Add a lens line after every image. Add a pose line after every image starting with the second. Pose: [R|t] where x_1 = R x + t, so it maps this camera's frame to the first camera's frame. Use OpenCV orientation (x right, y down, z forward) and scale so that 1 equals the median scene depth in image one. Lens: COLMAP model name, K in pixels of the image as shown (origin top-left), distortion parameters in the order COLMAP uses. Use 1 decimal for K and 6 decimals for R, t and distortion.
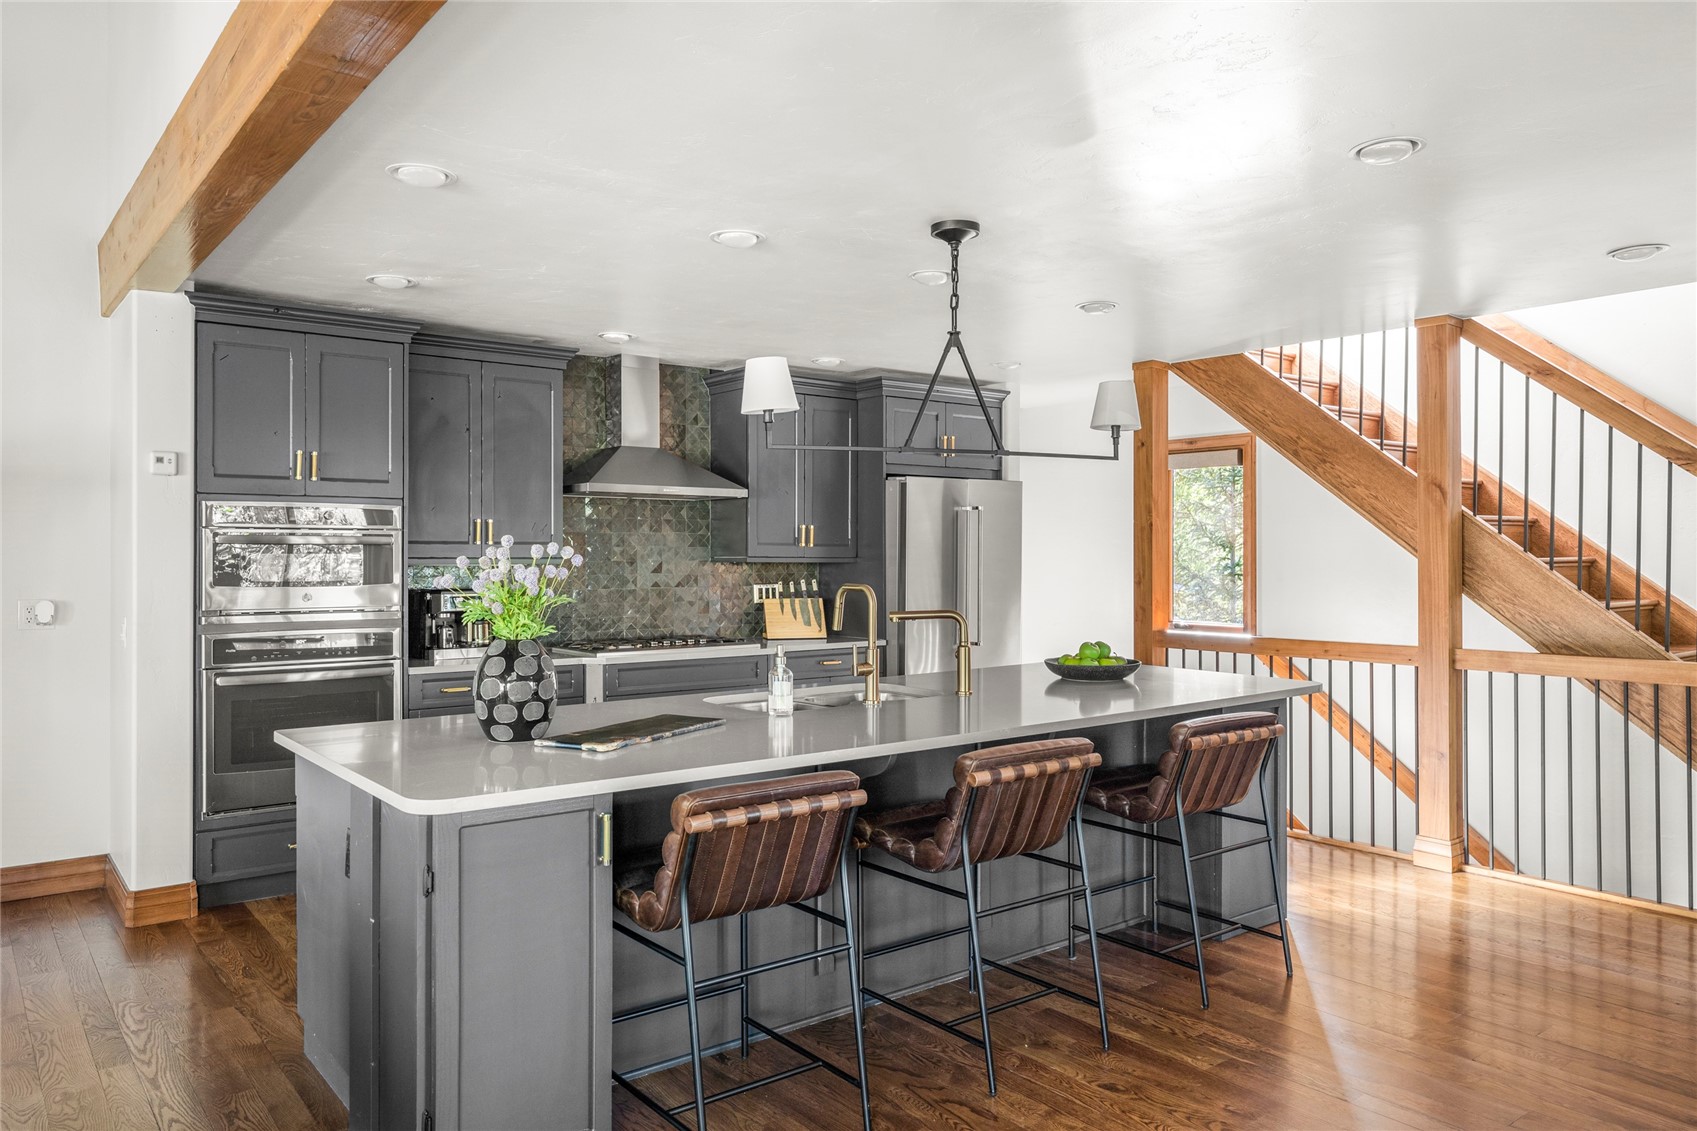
lens RADIAL K [[1165.4, 0, 836.6], [0, 1165.4, 548.7], [0, 0, 1]] dist [-0.000334, -0.001233]
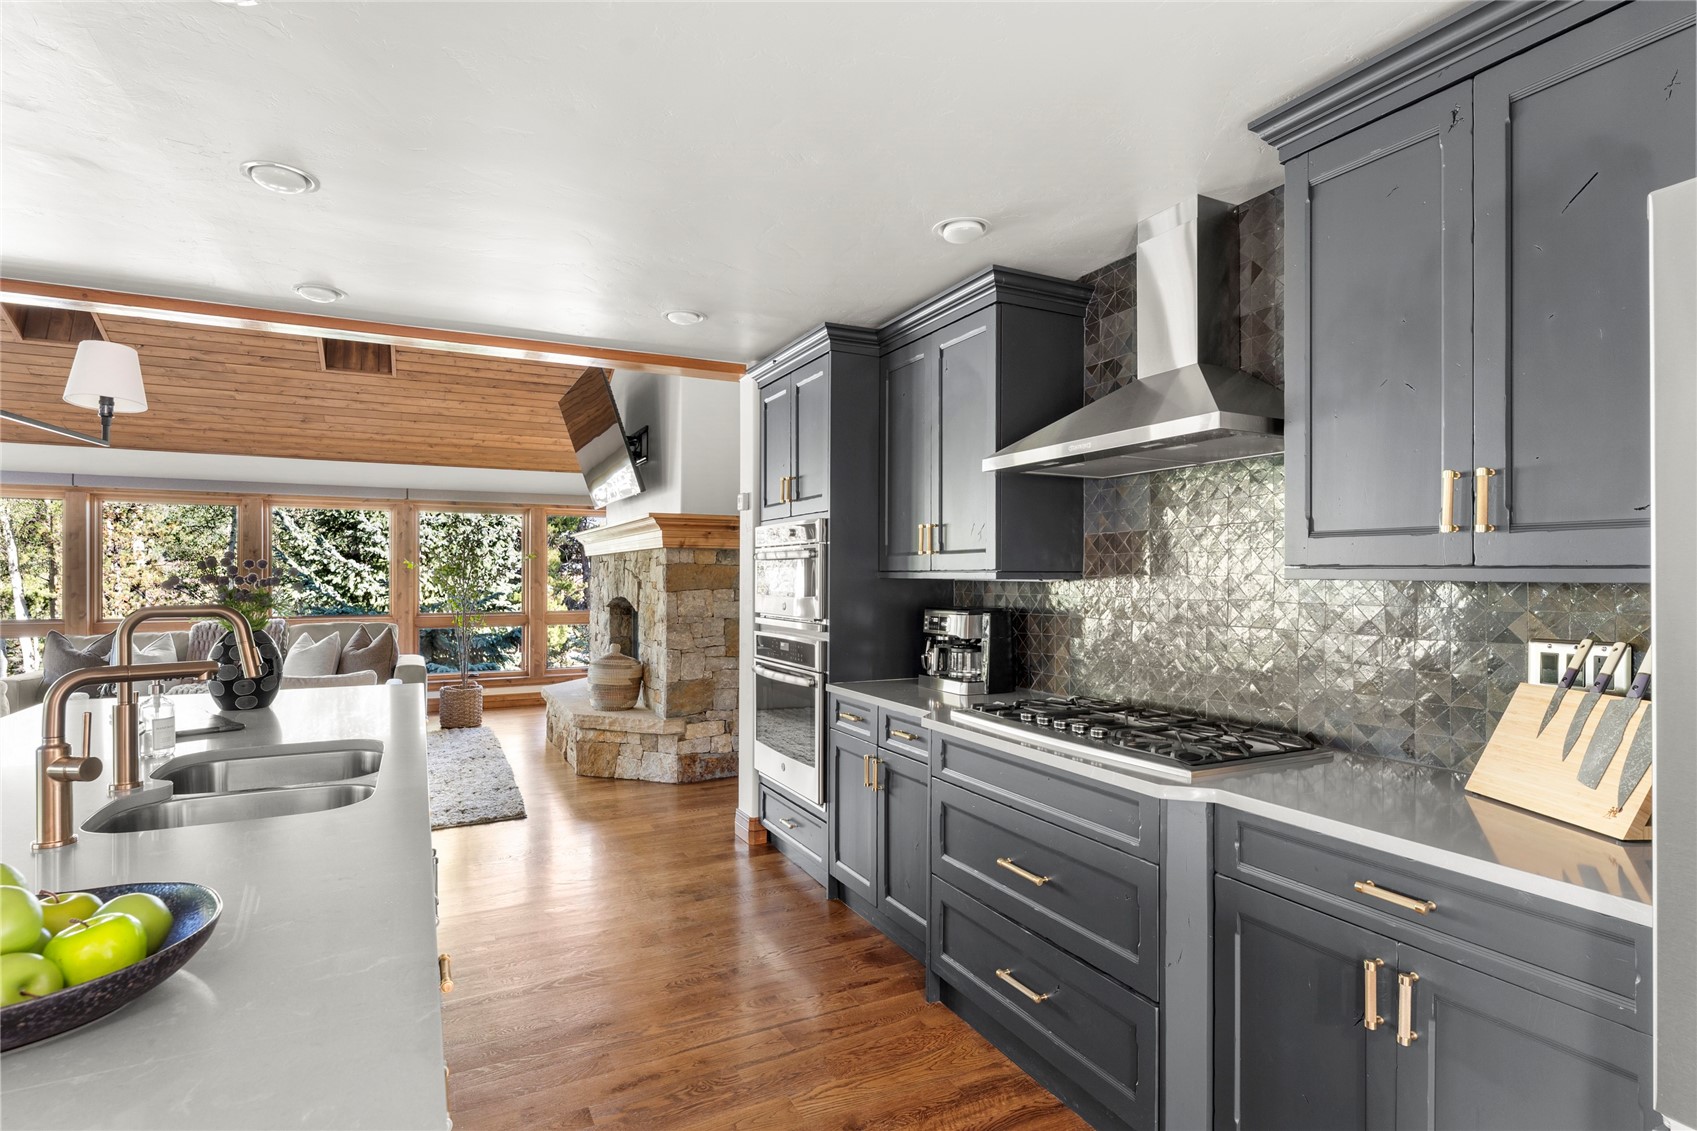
lens RADIAL K [[846.2, 0, 837.5], [0, 846.2, 576.8], [0, 0, 1]] dist [0.001690, 0.000142]
pose [[-0.204139, 0.000109, -0.978942, 0.294939], [0.002748, 0.999996, -0.000461, 0.012084], [0.978938, -0.002785, -0.204139, 1.049011]]
